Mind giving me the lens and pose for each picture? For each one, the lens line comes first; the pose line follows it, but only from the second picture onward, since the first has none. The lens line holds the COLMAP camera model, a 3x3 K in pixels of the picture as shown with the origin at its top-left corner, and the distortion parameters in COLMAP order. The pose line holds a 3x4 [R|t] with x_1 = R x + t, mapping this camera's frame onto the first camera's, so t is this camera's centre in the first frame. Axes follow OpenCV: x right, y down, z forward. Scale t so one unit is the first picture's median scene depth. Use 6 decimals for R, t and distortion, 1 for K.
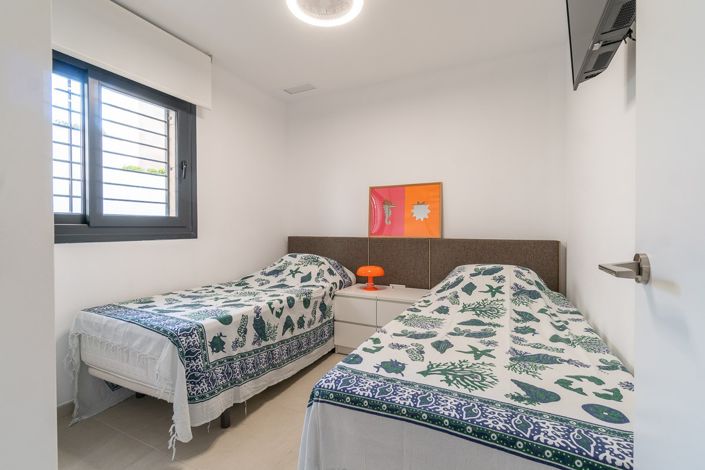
lens RADIAL K [[309.1, 0, 345.2], [0, 309.1, 234.5], [0, 0, 1]] dist [-0.002489, 0.000089]
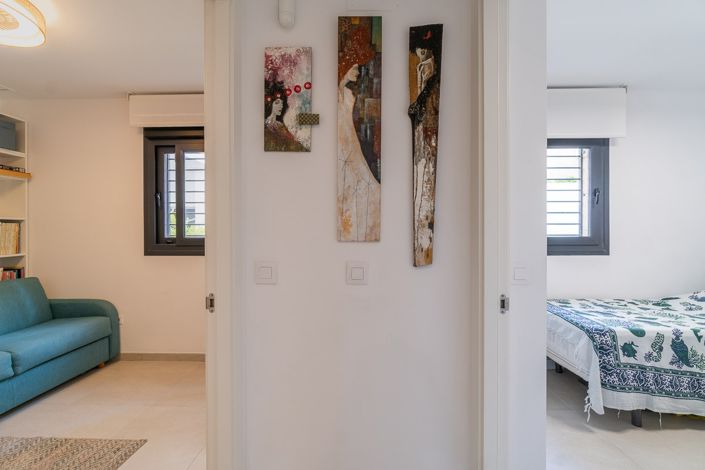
lens RADIAL K [[309.1, 0, 356.4], [0, 309.1, 233.8], [0, 0, 1]] dist [-0.002489, 0.000089]
pose [[0.427745, 0.004983, -0.903886, 0.176688], [-0.009263, 0.999956, 0.001130, -0.072983], [0.903852, 0.007889, 0.427772, -0.389410]]
